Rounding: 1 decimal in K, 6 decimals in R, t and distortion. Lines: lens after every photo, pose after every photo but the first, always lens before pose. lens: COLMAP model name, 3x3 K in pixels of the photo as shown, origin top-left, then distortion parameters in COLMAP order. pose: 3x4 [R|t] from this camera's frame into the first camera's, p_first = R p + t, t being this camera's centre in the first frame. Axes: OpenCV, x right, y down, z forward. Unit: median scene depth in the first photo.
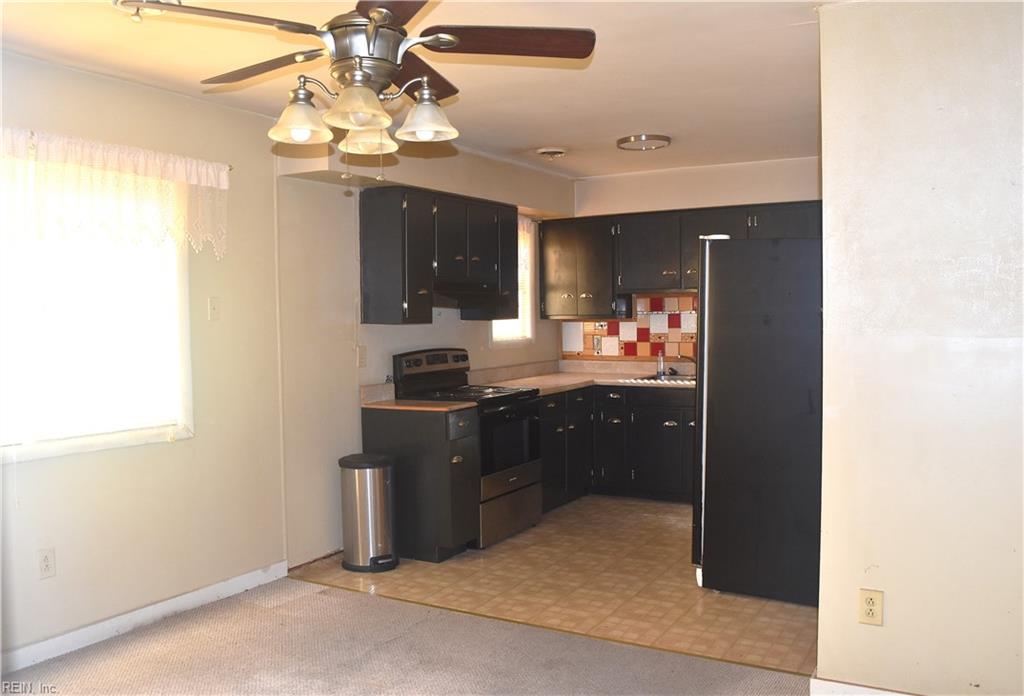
lens RADIAL K [[878.2, 0, 512.7], [0, 878.2, 350.7], [0, 0, 1]] dist [-0.014124, -0.003548]
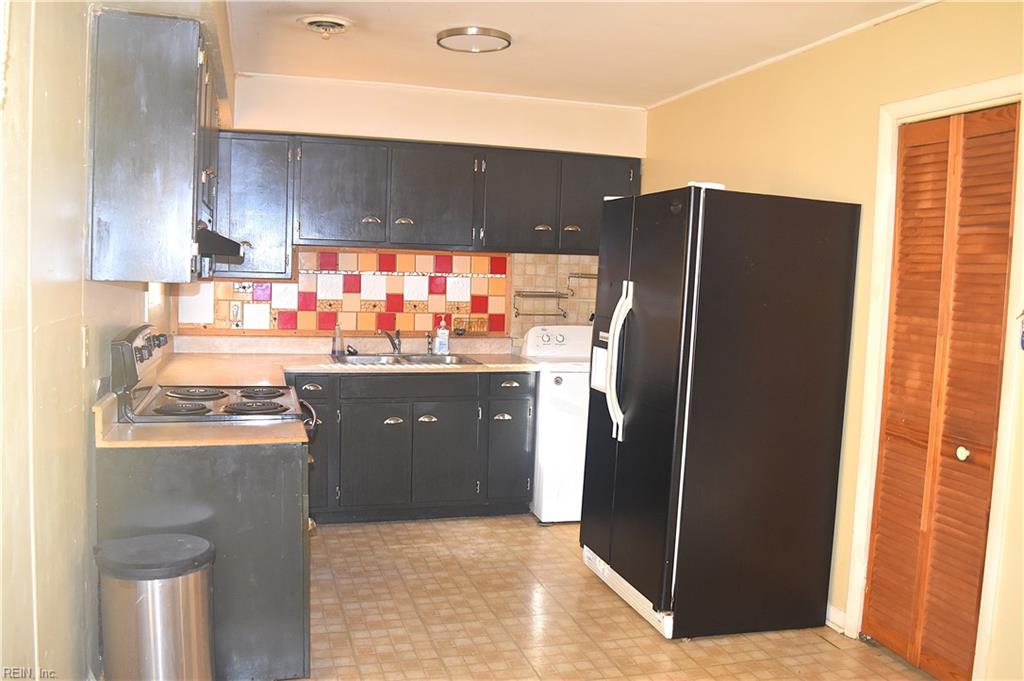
lens RADIAL K [[885.8, 0, 511.6], [0, 885.8, 340.3], [0, 0, 1]] dist [-0.067985, 0.005237]
pose [[0.688849, -0.017210, 0.724701, -0.278906], [-0.007185, 0.999507, 0.030566, -0.009503], [-0.724869, -0.026262, 0.688386, 0.371468]]
